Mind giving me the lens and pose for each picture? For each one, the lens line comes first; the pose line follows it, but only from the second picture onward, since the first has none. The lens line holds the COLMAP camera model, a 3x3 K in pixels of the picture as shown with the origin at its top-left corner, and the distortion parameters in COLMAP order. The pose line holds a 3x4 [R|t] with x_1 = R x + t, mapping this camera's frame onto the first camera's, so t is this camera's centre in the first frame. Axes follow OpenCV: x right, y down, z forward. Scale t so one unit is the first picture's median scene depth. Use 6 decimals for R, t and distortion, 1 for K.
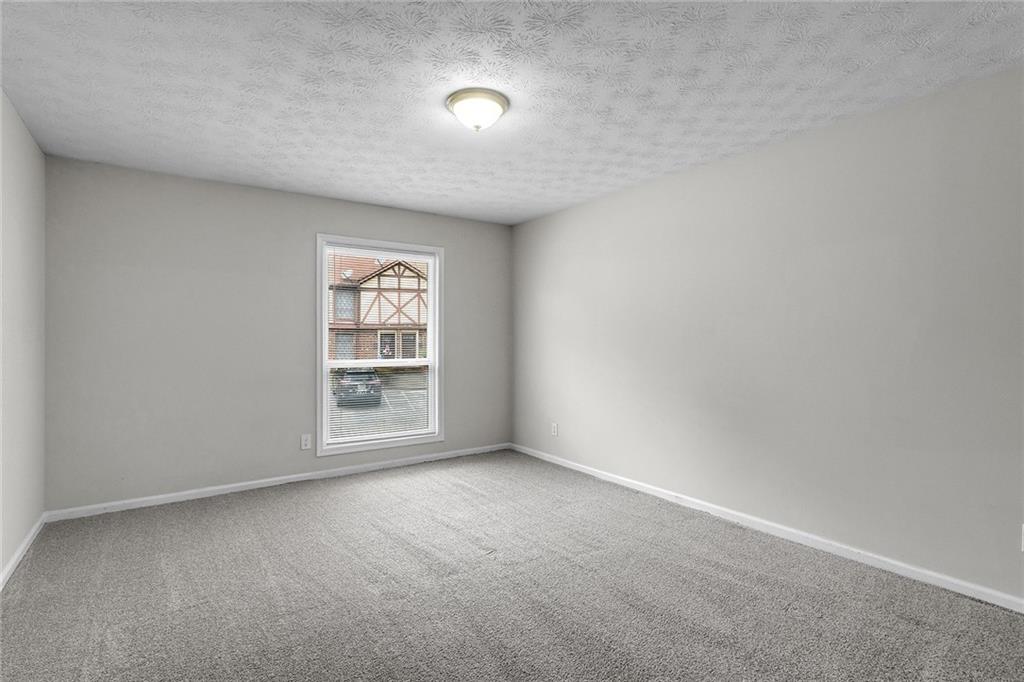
lens RADIAL K [[494.1, 0, 509.1], [0, 494.1, 336.0], [0, 0, 1]] dist [-0.013866, 0.005814]
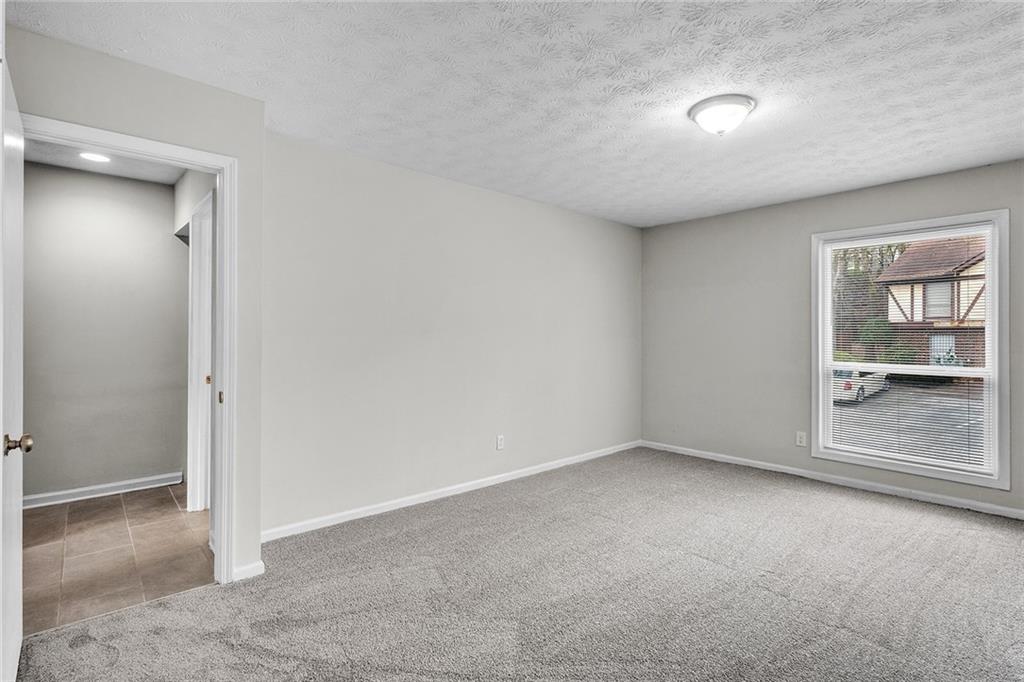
lens RADIAL K [[494.1, 0, 509.1], [0, 494.1, 336.0], [0, 0, 1]] dist [-0.013866, 0.005814]
pose [[0.128745, 0.005311, -0.991664, 0.521198], [-0.004414, 0.999979, 0.004783, -0.003059], [0.991668, 0.003761, 0.128766, 0.254674]]
